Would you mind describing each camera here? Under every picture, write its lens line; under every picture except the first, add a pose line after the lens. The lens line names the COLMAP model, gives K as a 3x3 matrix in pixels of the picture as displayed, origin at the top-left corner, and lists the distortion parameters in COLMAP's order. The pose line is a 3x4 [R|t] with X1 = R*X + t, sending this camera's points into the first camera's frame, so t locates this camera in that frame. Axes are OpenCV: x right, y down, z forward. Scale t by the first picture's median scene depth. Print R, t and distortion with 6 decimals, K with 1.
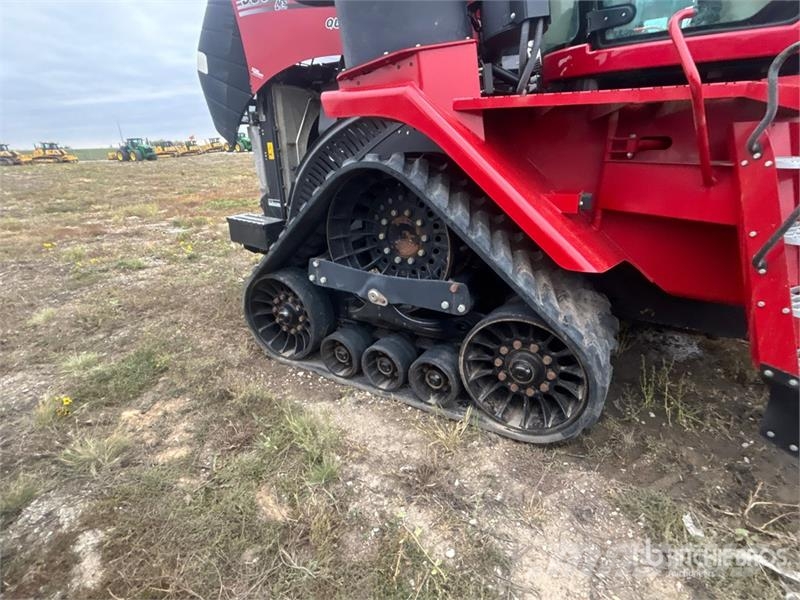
lens RADIAL K [[407.7, 0, 400.0], [0, 407.7, 300.0], [0, 0, 1]] dist [-0.010763, -0.000348]
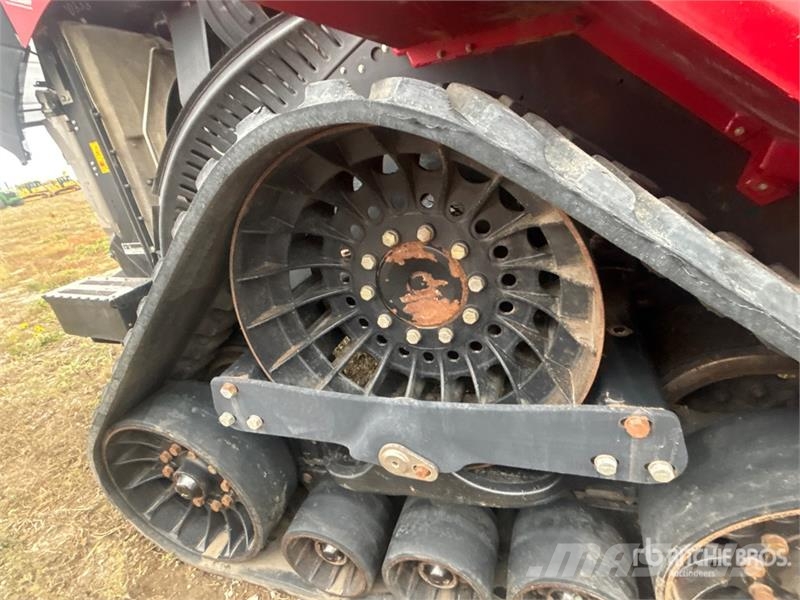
lens RADIAL K [[394.4, 0, 400.7], [0, 394.4, 286.5], [0, 0, 1]] dist [-0.004613, 0.000054]
pose [[0.962023, -0.219552, 0.162199, -0.062156], [0.219841, 0.975398, 0.016388, -0.130155], [-0.161806, 0.019892, 0.986622, 0.457064]]
